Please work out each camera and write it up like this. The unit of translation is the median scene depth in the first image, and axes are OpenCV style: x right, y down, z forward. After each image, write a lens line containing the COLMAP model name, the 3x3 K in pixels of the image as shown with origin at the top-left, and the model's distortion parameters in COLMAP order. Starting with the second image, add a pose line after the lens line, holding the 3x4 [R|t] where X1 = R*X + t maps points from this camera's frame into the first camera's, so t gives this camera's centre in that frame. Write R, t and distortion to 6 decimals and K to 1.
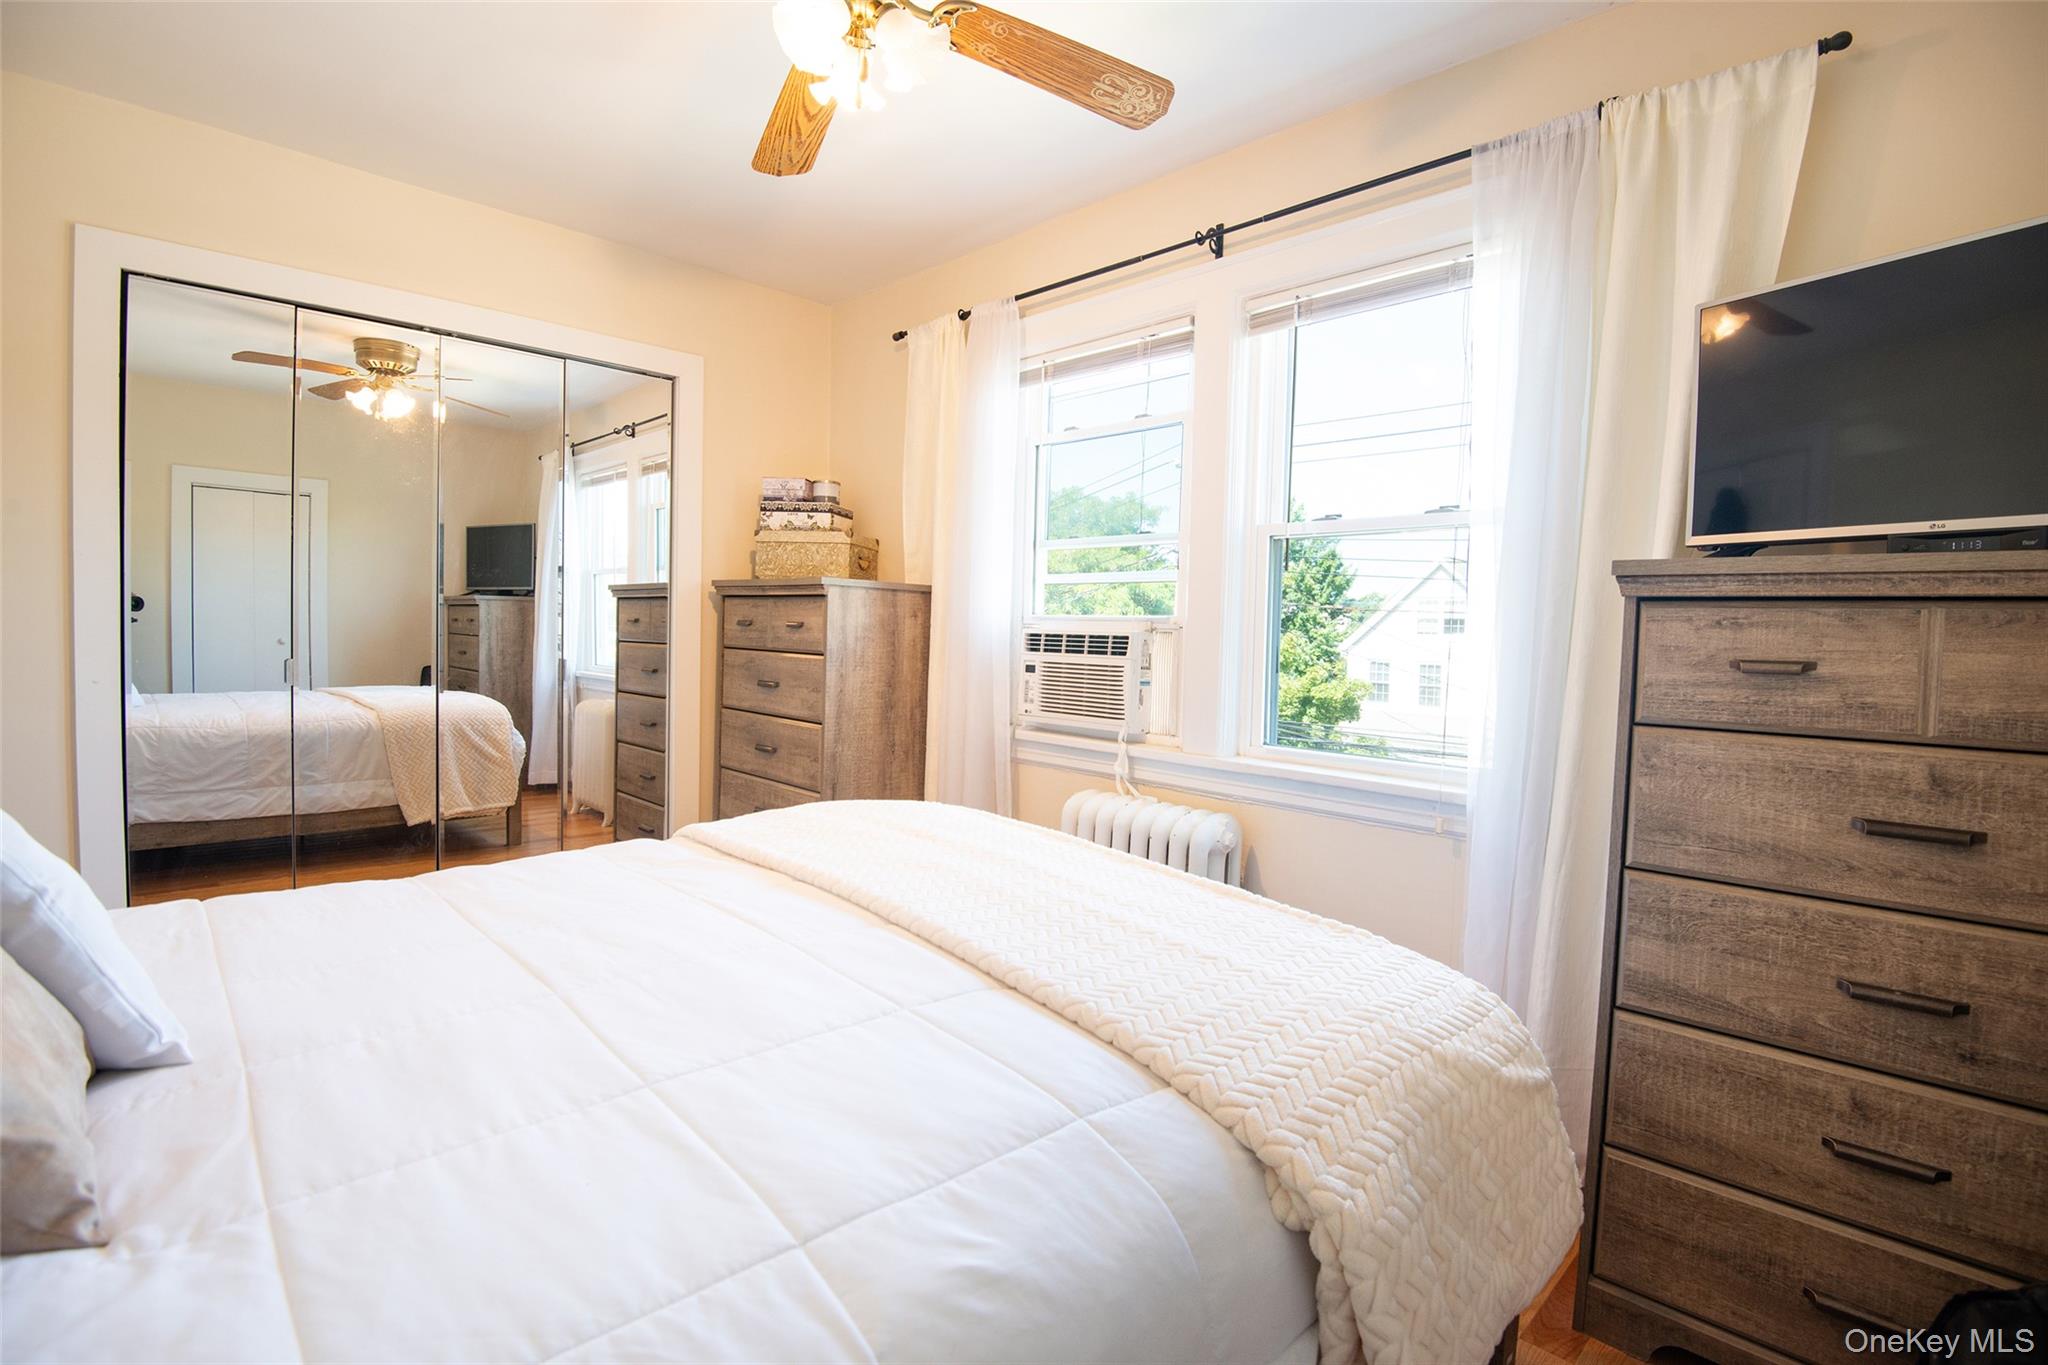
lens RADIAL K [[964.7, 0, 1008.1], [0, 964.7, 681.5], [0, 0, 1]] dist [-0.006025, -0.000999]
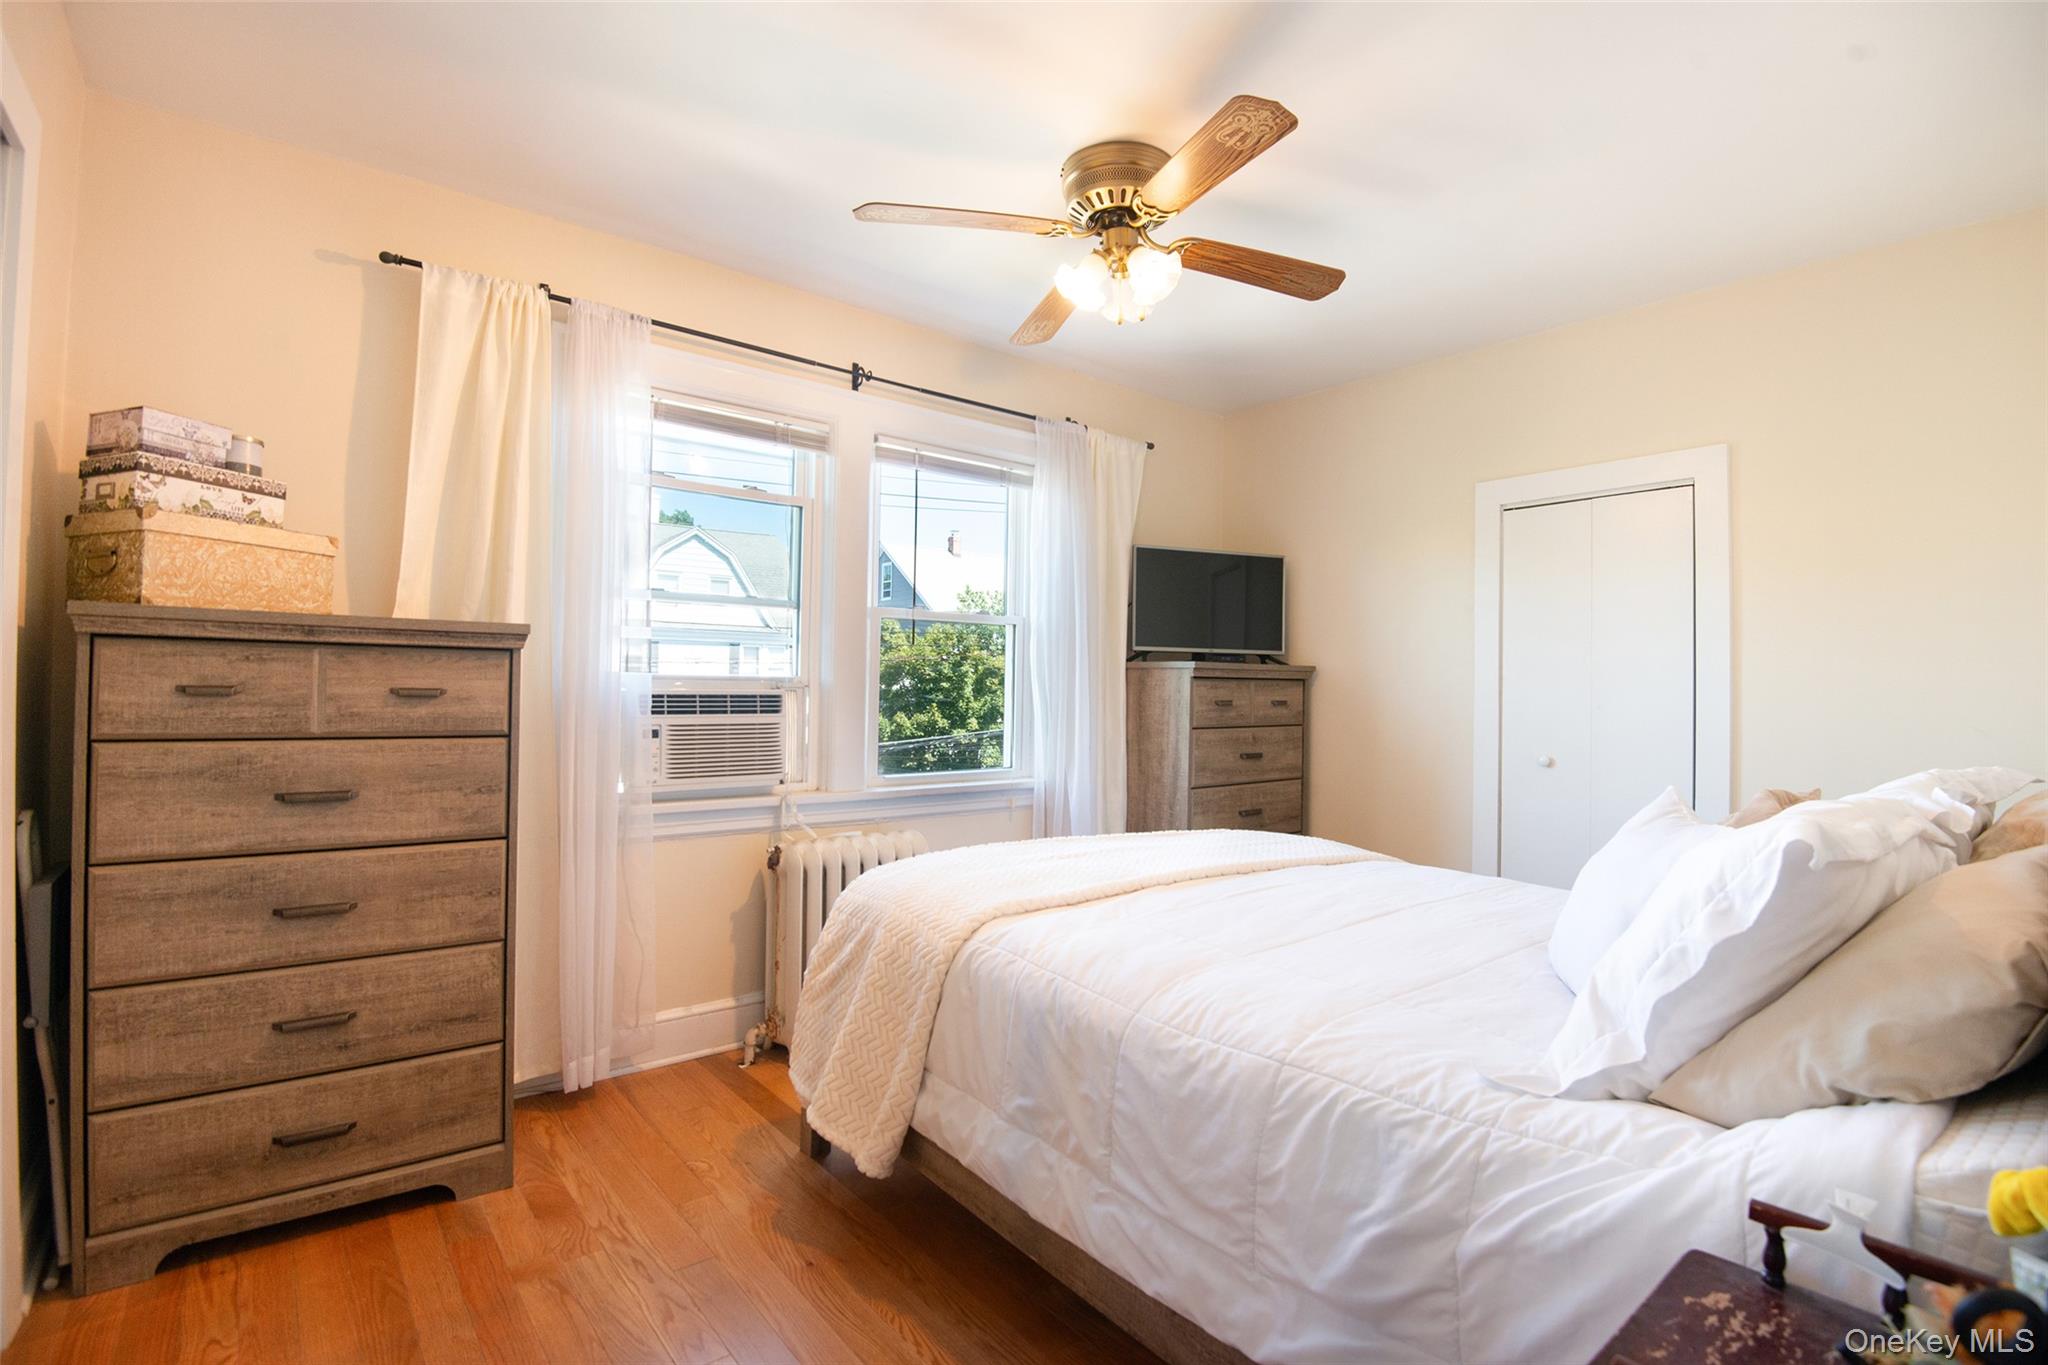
lens RADIAL K [[964.7, 0, 1026.0], [0, 964.7, 688.5], [0, 0, 1]] dist [-0.006025, -0.000999]
pose [[0.086163, -0.024150, 0.995988, -0.842610], [0.044702, 0.998793, 0.020351, -0.058422], [-0.995278, 0.042769, 0.087139, 0.573940]]
